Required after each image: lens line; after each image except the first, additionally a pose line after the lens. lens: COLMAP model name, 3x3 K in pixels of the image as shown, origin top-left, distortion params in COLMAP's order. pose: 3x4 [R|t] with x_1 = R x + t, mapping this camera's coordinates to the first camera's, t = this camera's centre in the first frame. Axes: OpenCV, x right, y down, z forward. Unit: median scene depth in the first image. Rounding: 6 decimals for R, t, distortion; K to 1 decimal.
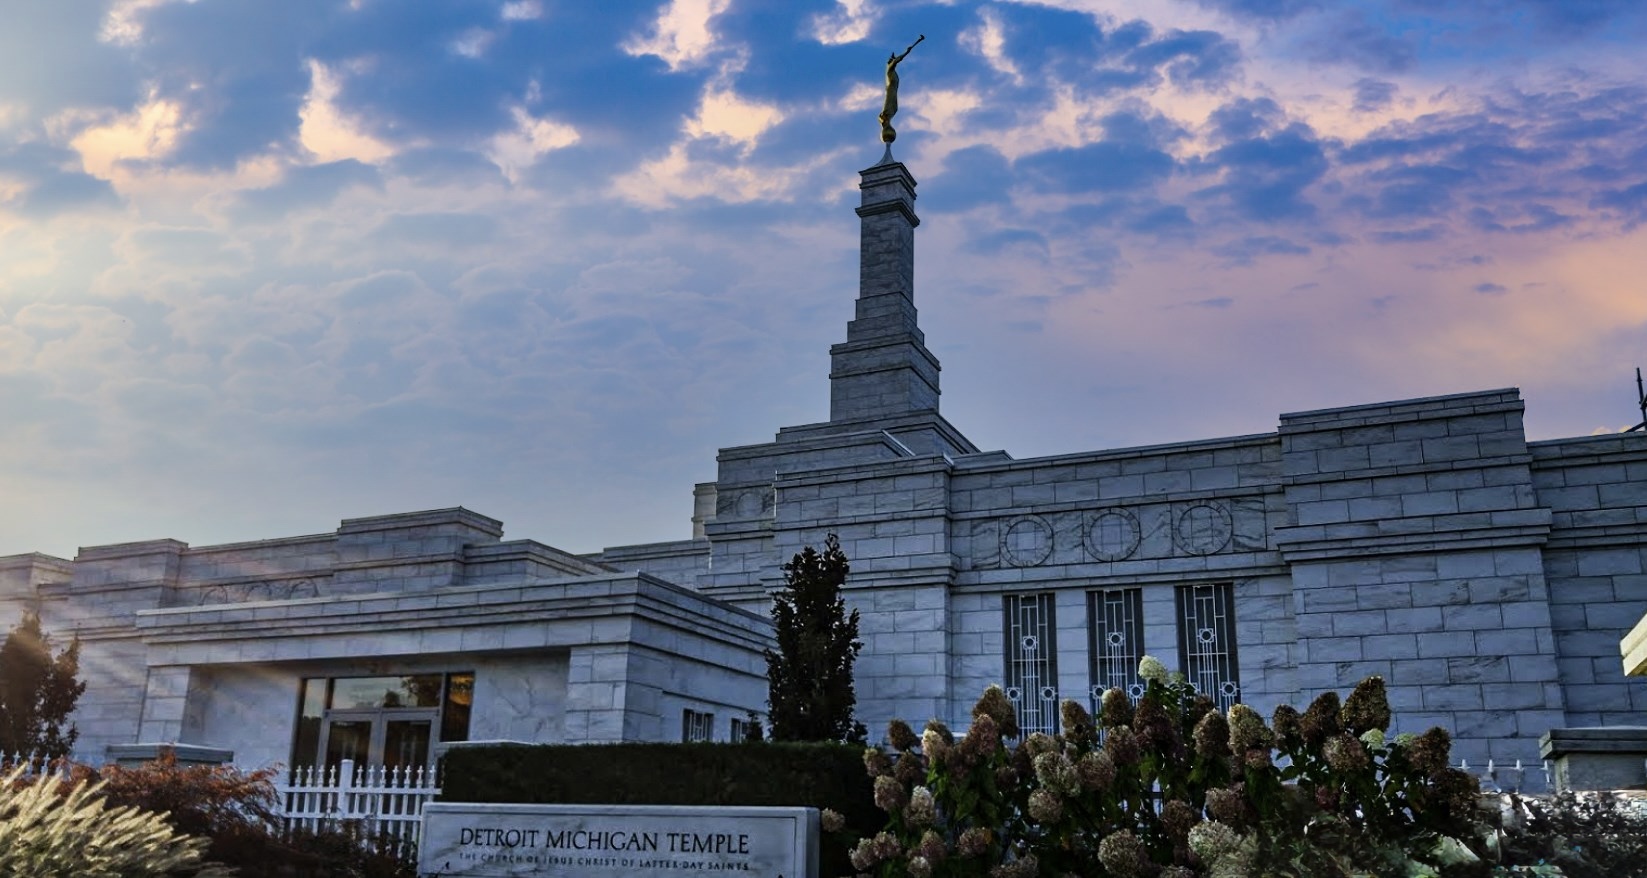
lens RADIAL K [[1226.9, 0, 805.2], [0, 1226.9, 442.5], [0, 0, 1]] dist [-0.002614, -0.001666]
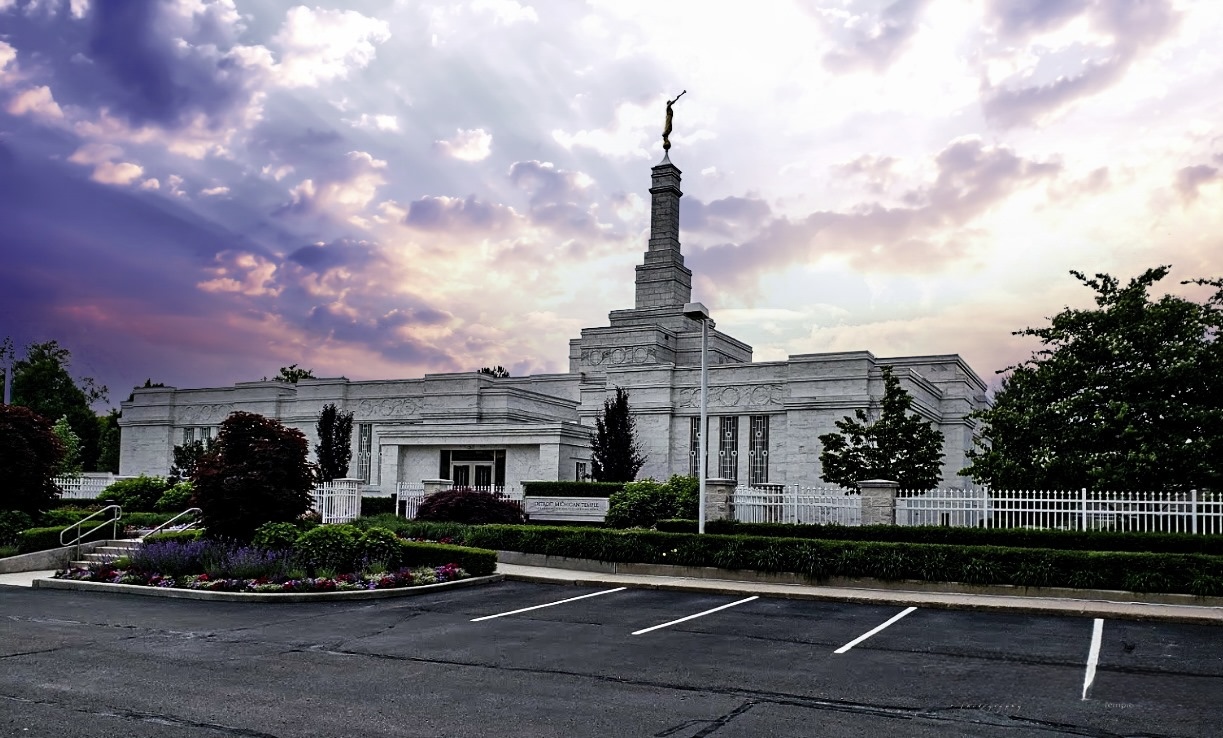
lens RADIAL K [[970.4, 0, 611.5], [0, 970.4, 369.0], [0, 0, 1]] dist [-0.004393, -0.000307]
pose [[0.999534, -0.007869, -0.029509, 0.052056], [0.012888, 0.984664, 0.173987, -0.370917], [0.027688, -0.174286, 0.984306, -1.143989]]
